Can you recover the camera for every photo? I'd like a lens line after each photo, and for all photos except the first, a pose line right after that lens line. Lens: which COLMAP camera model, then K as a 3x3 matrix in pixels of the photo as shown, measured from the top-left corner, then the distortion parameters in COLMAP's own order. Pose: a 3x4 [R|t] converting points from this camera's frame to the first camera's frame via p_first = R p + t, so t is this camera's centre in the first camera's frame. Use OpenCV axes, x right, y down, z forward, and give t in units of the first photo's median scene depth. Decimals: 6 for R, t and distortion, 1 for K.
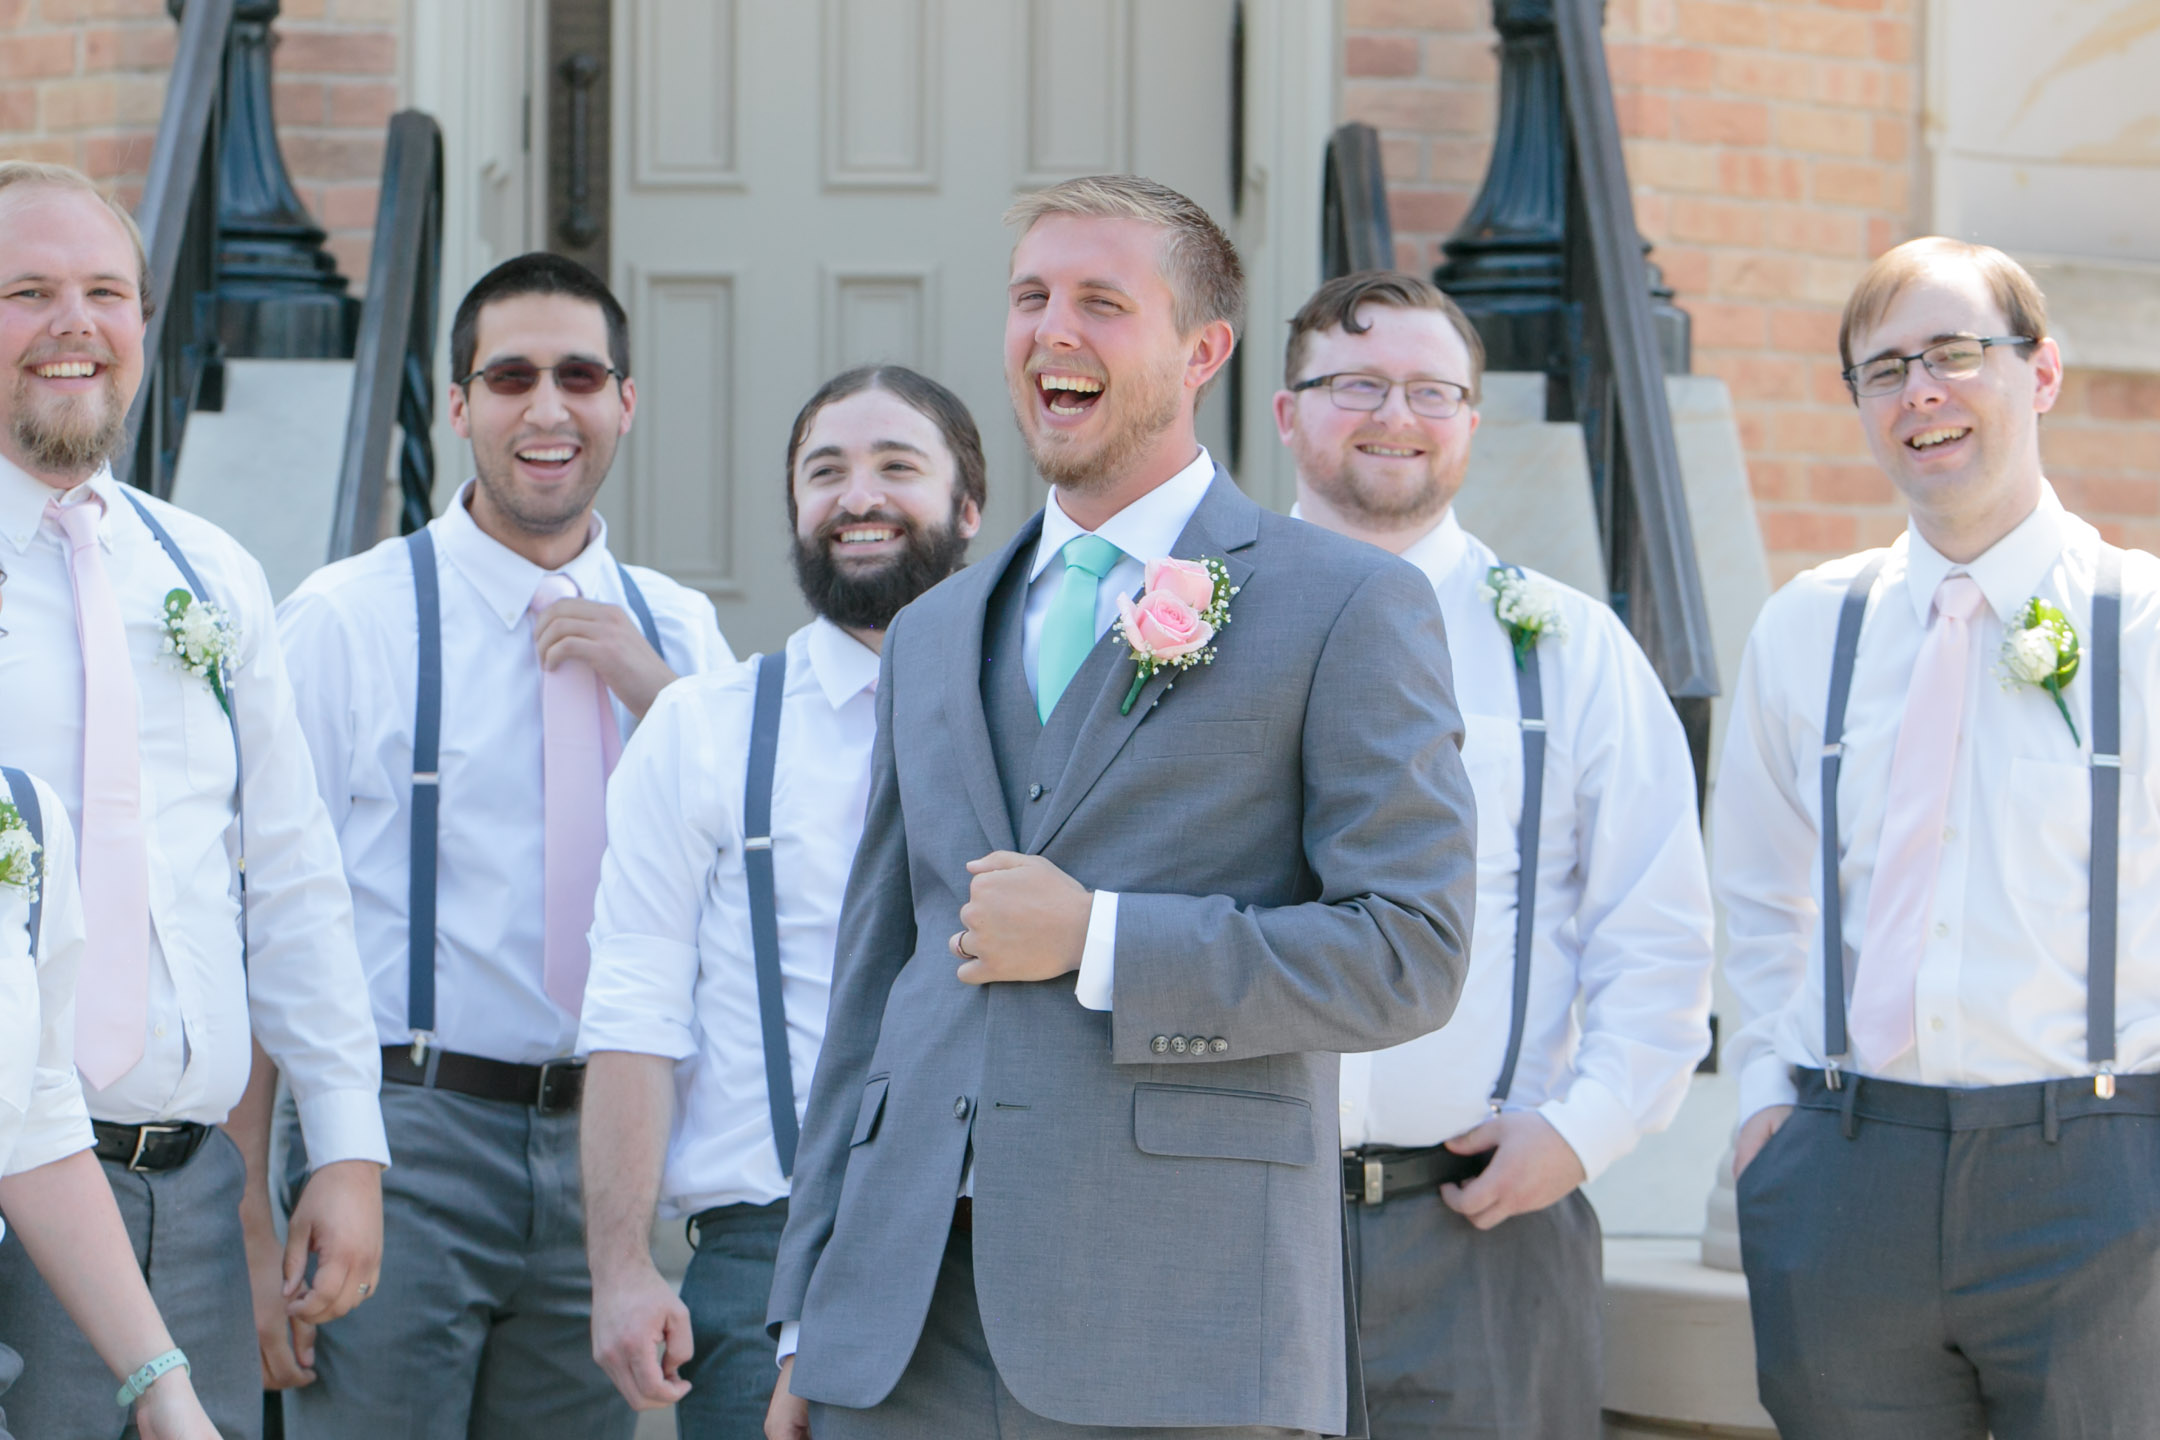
lens RADIAL K [[6488.8, 0, 973.1], [0, 6488.8, 718.6], [0, 0, 1]] dist [-0.060409, 0.886761]
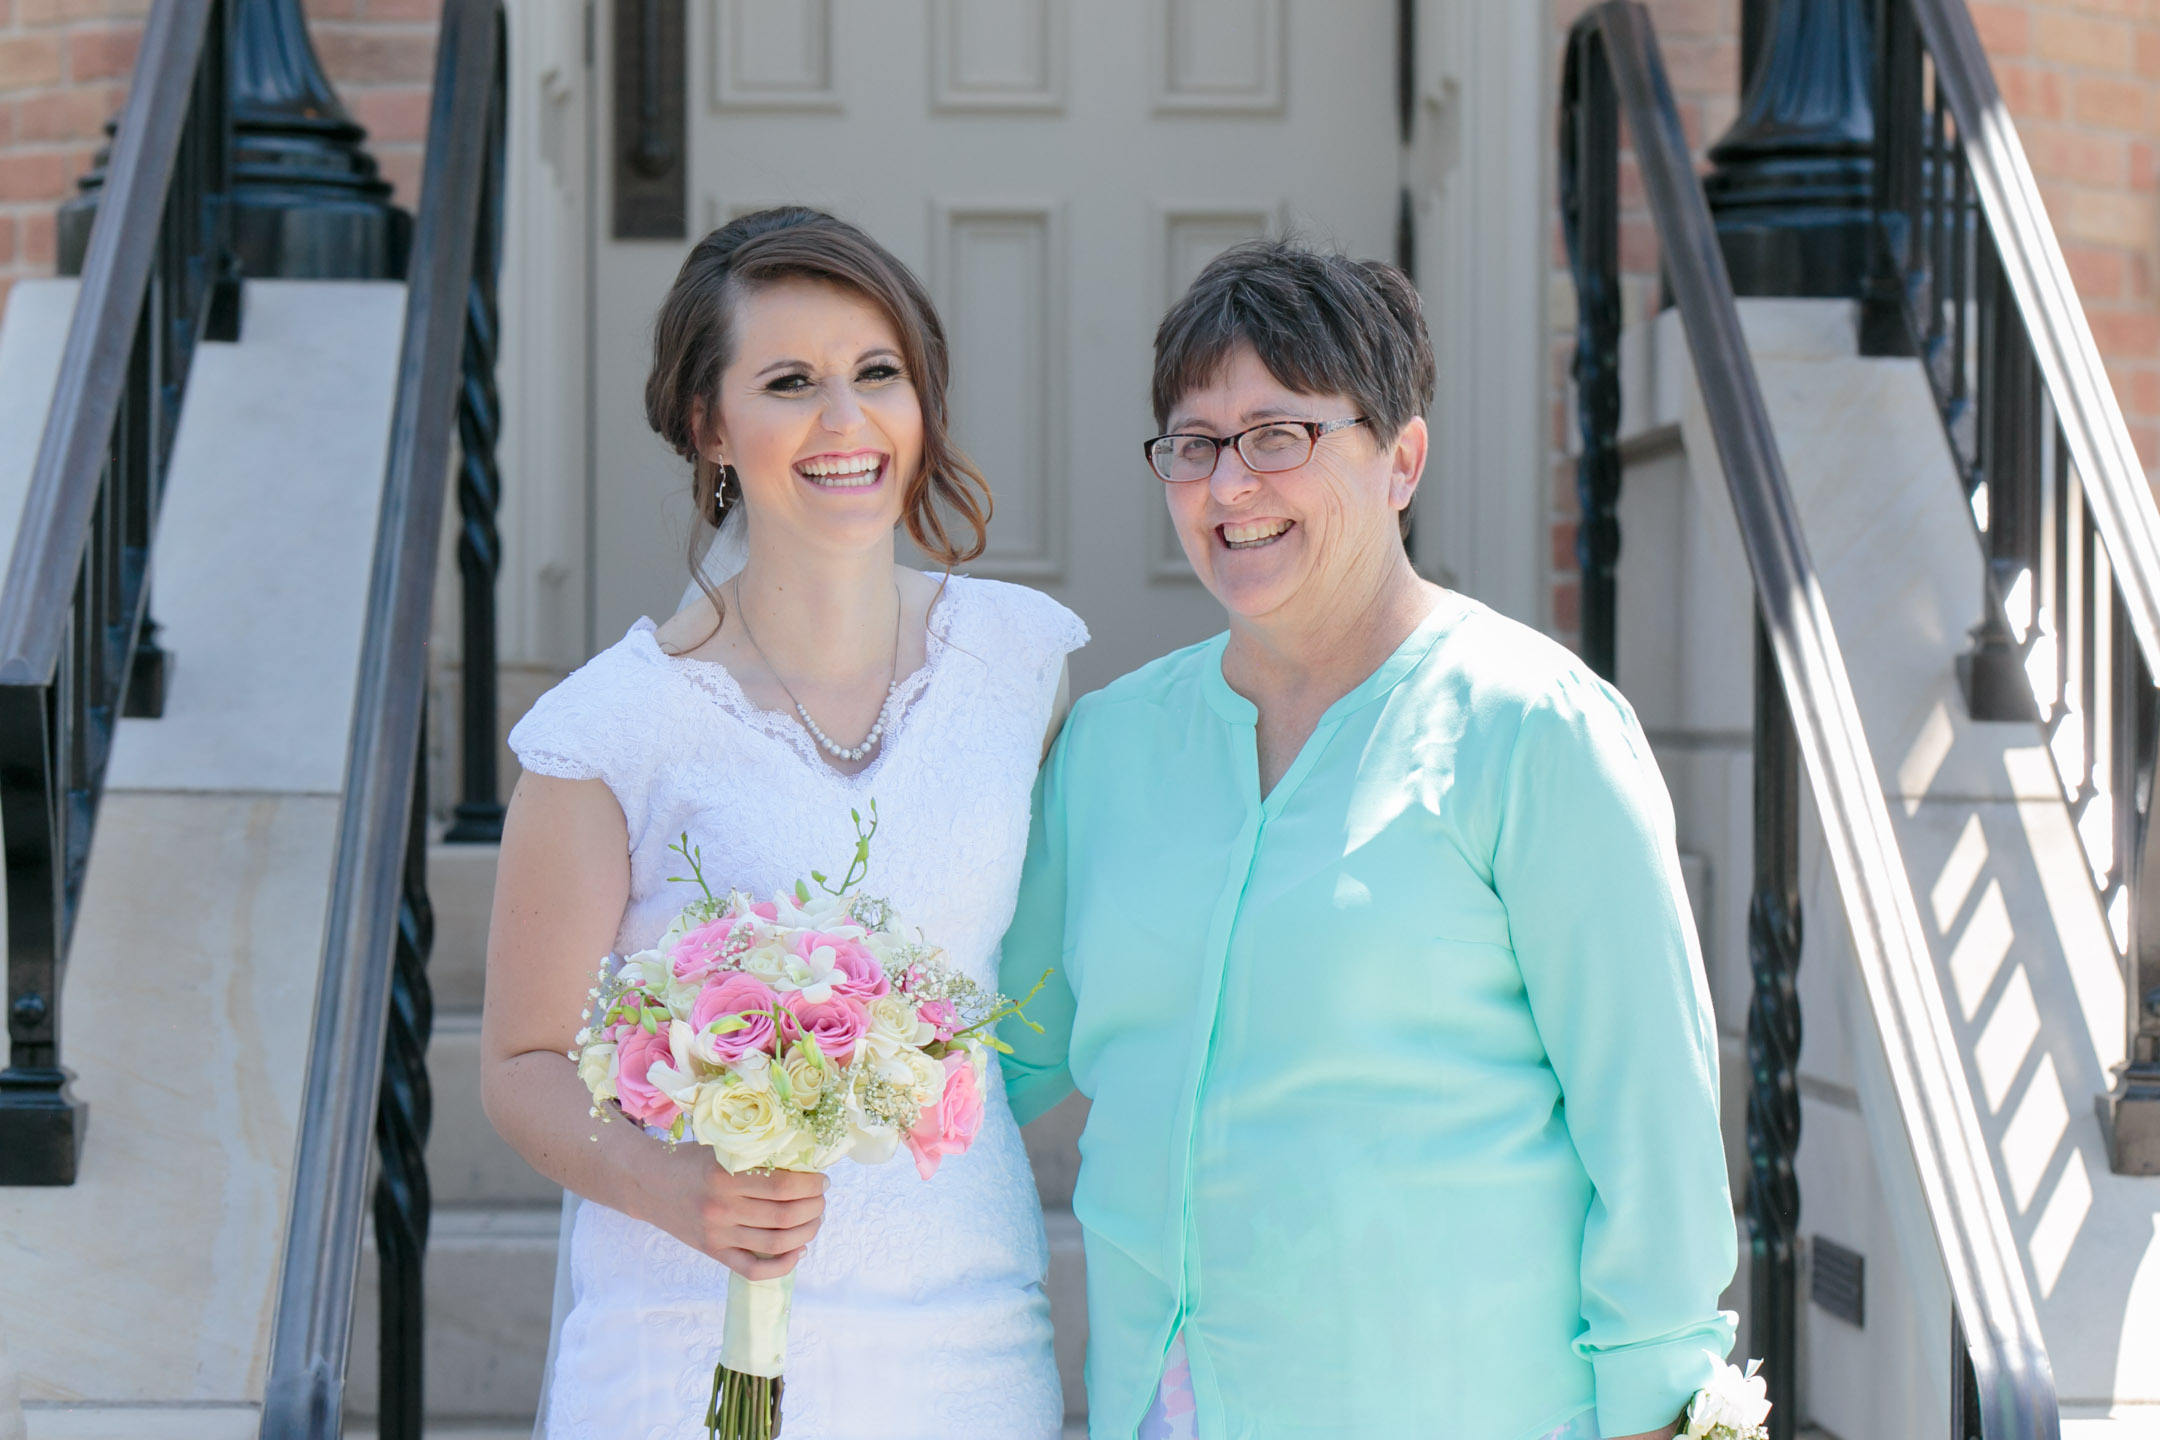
lens RADIAL K [[5333.9, 0, 1080.0], [0, 5333.9, 720.0], [0, 0, 1]] dist [0.107174, 0.044853]
pose [[0.999090, -0.002549, 0.042584, -0.037888], [0.002534, 0.999997, 0.000396, -0.000260], [-0.042585, -0.000288, 0.999093, 0.315472]]
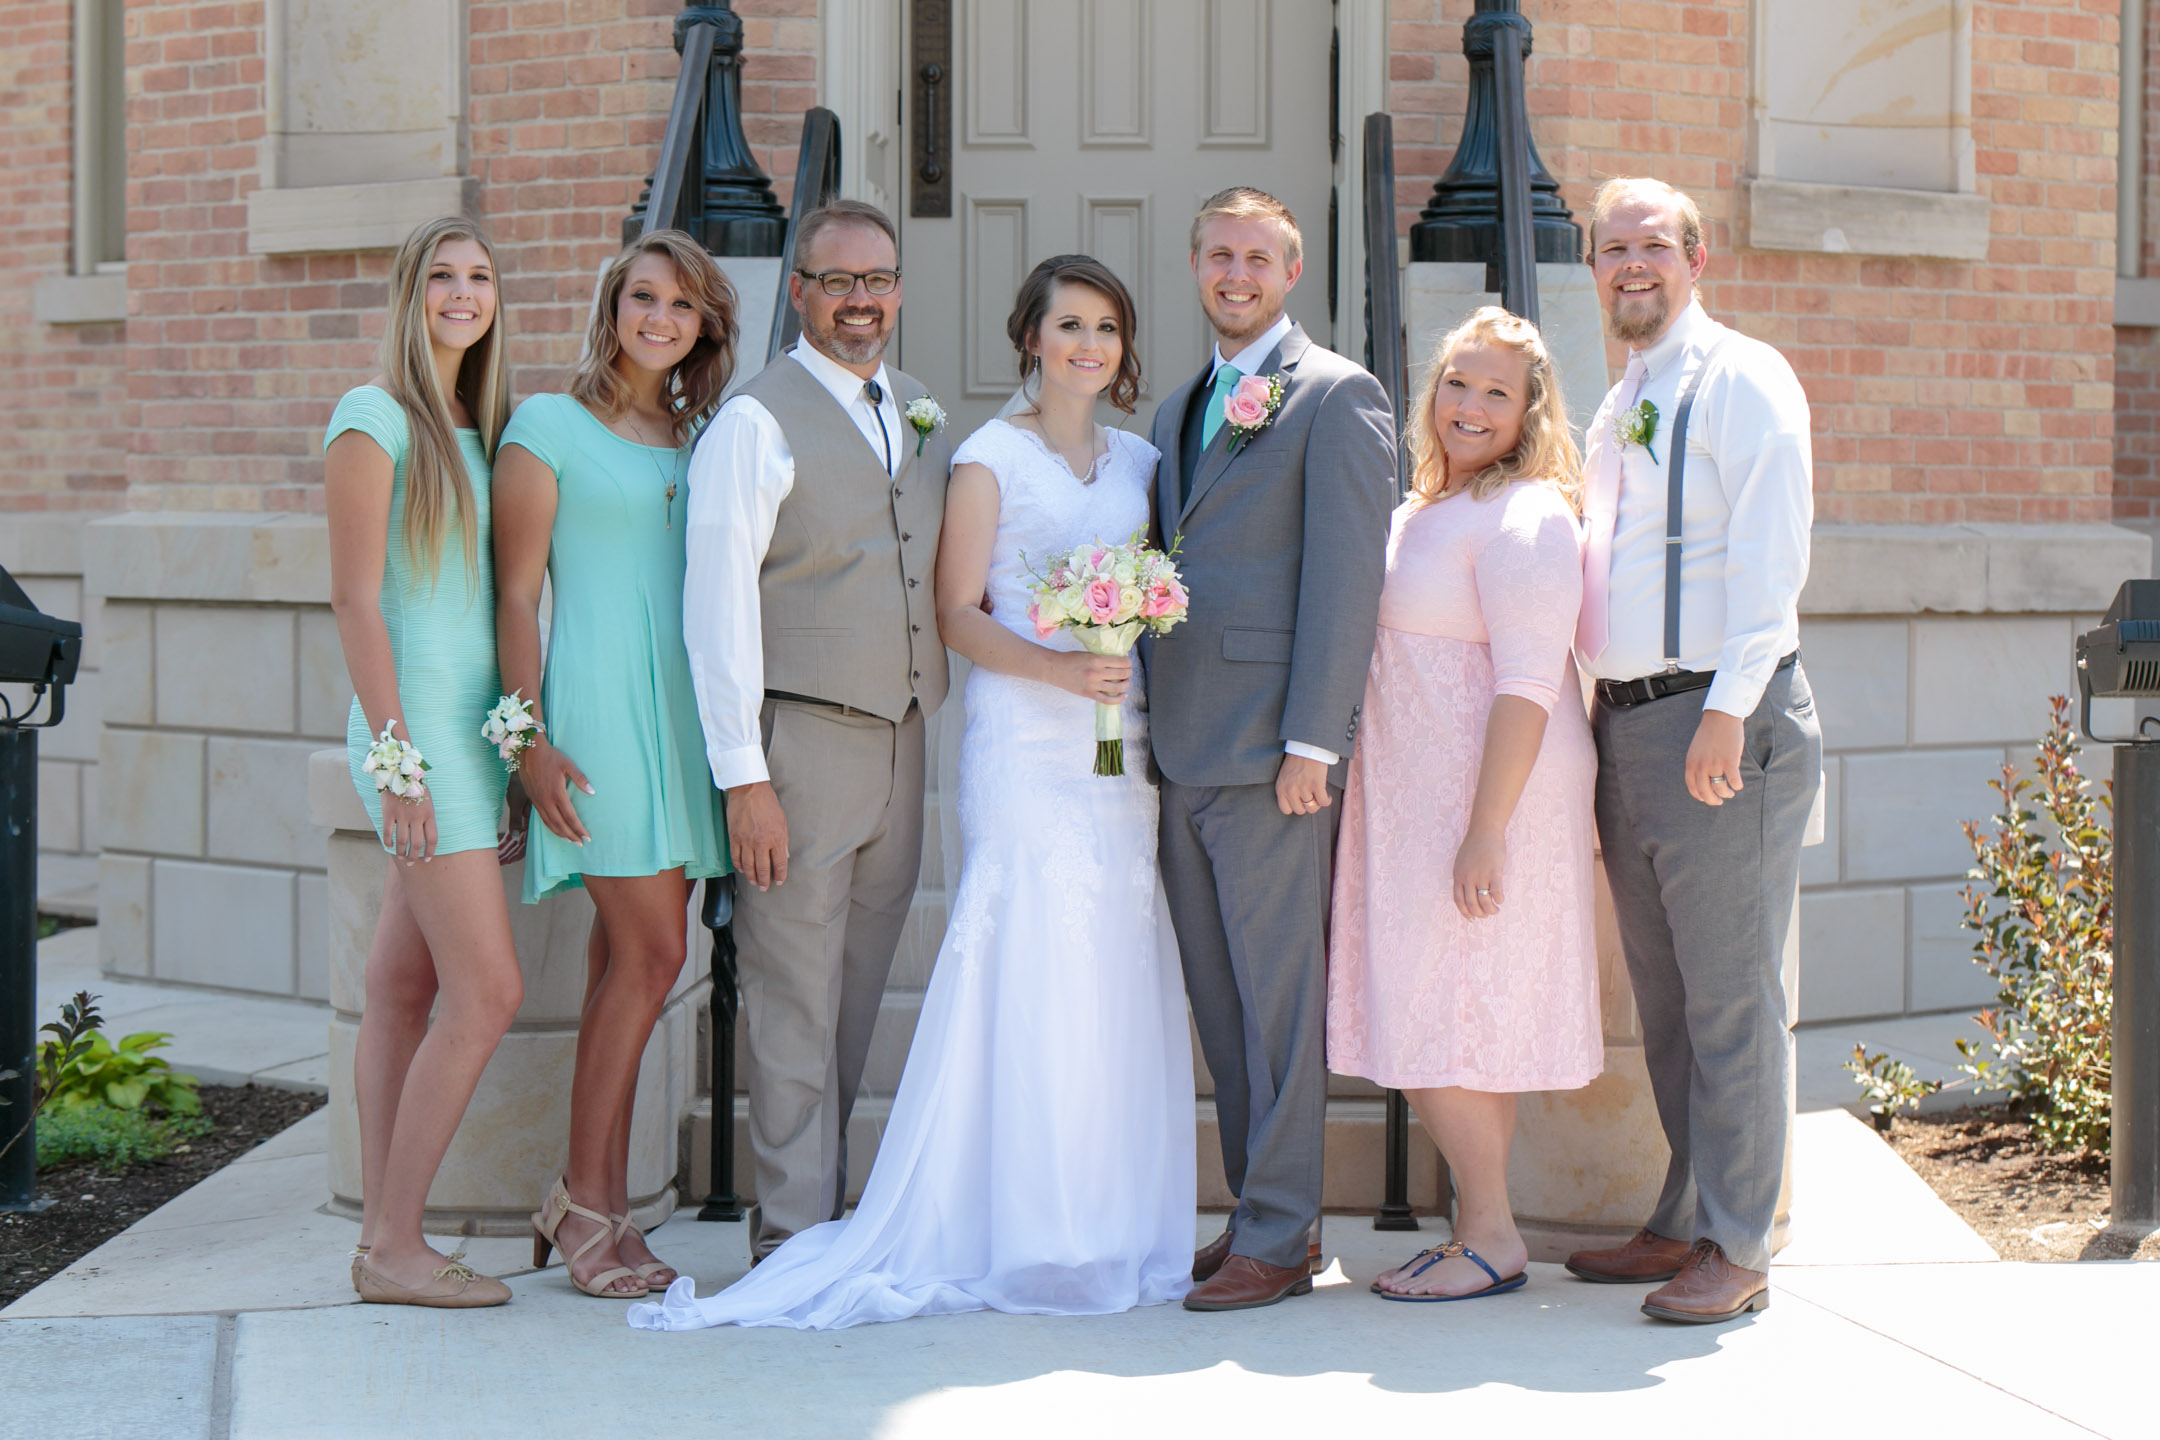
lens RADIAL K [[5343.1, 0, 1213.7], [0, 5343.1, 605.7], [0, 0, 1]] dist [0.120307, 0.301490]
pose [[0.999523, -0.000640, -0.030876, 0.057778], [0.001194, 0.999839, 0.017909, 0.010885], [0.030860, -0.017937, 0.999363, -0.385965]]
